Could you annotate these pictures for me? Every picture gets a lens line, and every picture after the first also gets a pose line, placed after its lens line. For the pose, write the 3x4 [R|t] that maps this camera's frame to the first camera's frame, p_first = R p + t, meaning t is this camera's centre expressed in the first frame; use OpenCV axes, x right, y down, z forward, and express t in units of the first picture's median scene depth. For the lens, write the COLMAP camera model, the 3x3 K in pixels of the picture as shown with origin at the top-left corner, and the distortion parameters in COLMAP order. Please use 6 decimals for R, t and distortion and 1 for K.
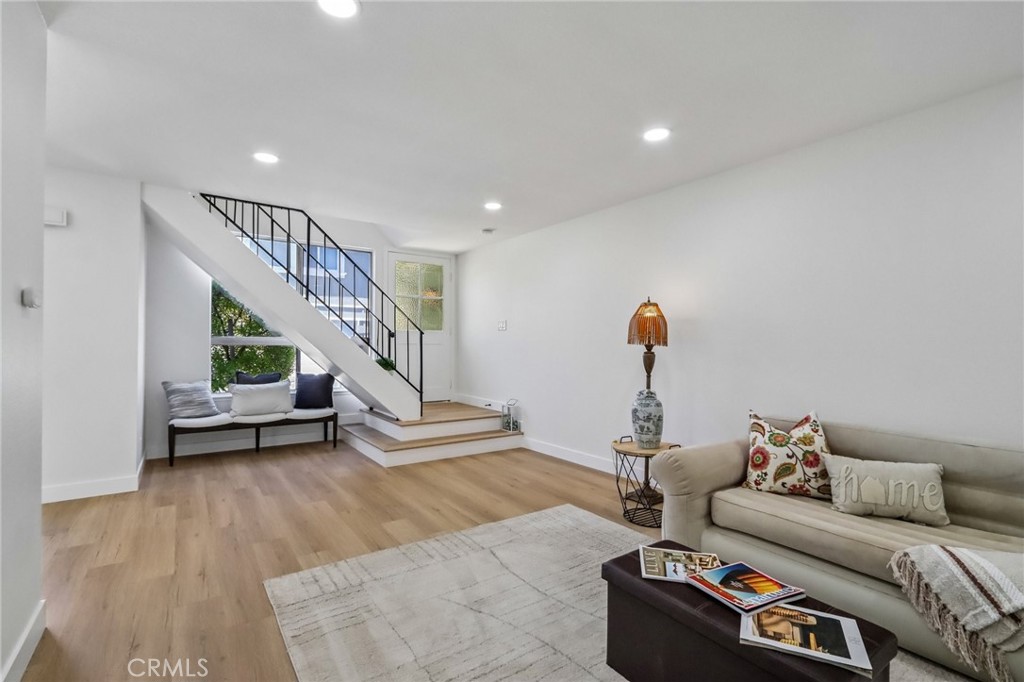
lens RADIAL K [[465.7, 0, 509.5], [0, 465.7, 342.3], [0, 0, 1]] dist [0.000537, -0.000827]
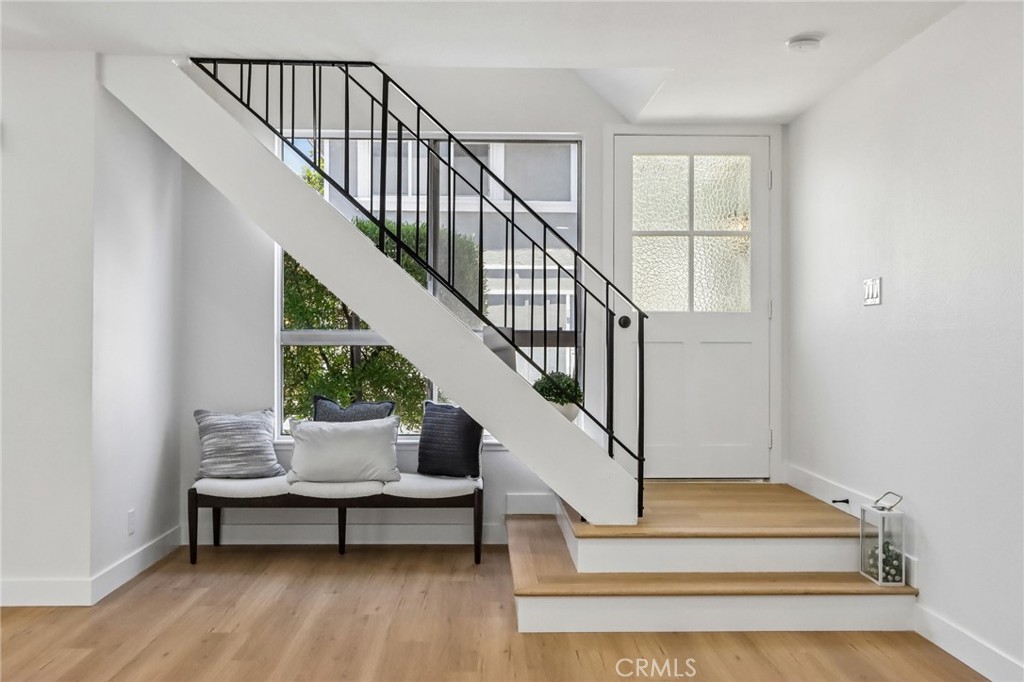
lens RADIAL K [[909.9, 0, 512.0], [0, 909.9, 341.0], [0, 0, 1]] dist [-0.000746, 0.004973]
pose [[0.836130, -0.002957, -0.548523, 0.166836], [0.004069, 0.999991, 0.000811, 0.001376], [0.548516, -0.002910, 0.836135, 0.270645]]
